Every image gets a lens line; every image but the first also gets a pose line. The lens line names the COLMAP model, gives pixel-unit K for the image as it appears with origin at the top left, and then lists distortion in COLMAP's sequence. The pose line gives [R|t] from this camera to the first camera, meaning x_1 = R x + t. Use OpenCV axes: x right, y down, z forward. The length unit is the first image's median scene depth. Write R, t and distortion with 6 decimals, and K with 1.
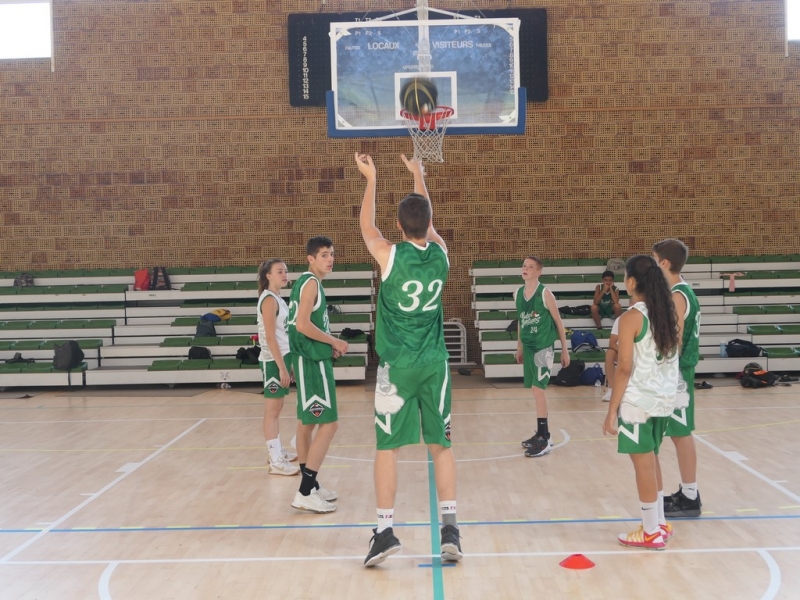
lens RADIAL K [[1154.6, 0, 399.1], [0, 1154.6, 306.4], [0, 0, 1]] dist [-0.020620, 0.000000]
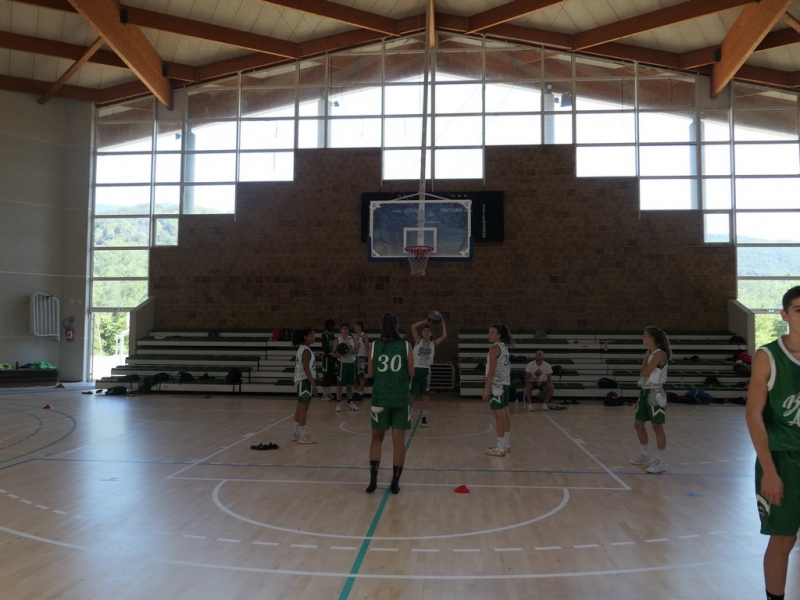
lens RADIAL K [[678.3, 0, 401.5], [0, 678.3, 293.2], [0, 0, 1]] dist [-0.033428, -0.000222]
pose [[0.997011, 0.022784, -0.073829, 0.052227], [-0.029405, 0.995518, -0.089879, 0.001200], [0.071450, 0.091782, 0.993212, -0.056031]]
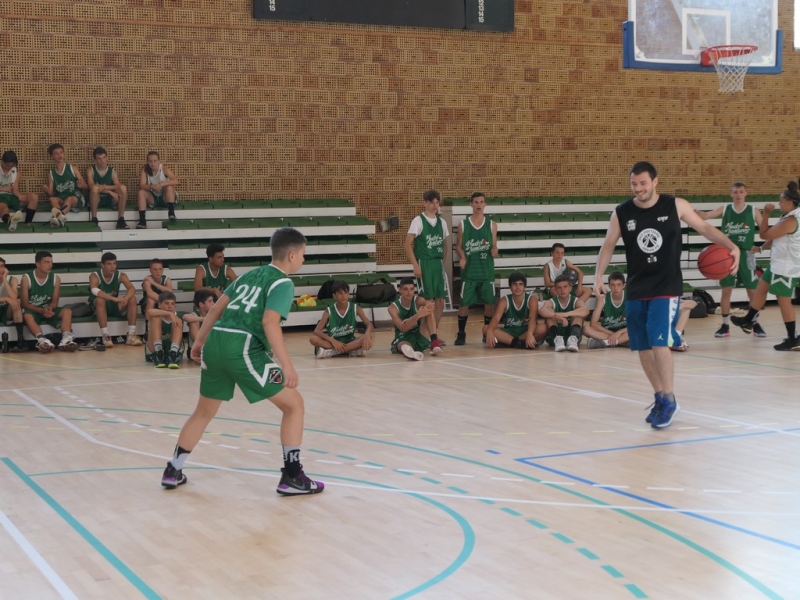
lens RADIAL K [[1380.9, 0, 399.7], [0, 1380.9, 299.0], [0, 0, 1]] dist [0.005316, 0.000000]
pose [[0.915034, -0.015247, 0.403088, -0.501301], [0.004051, 0.999582, 0.028614, 0.012076], [-0.403356, -0.024550, 0.914714, -0.011405]]
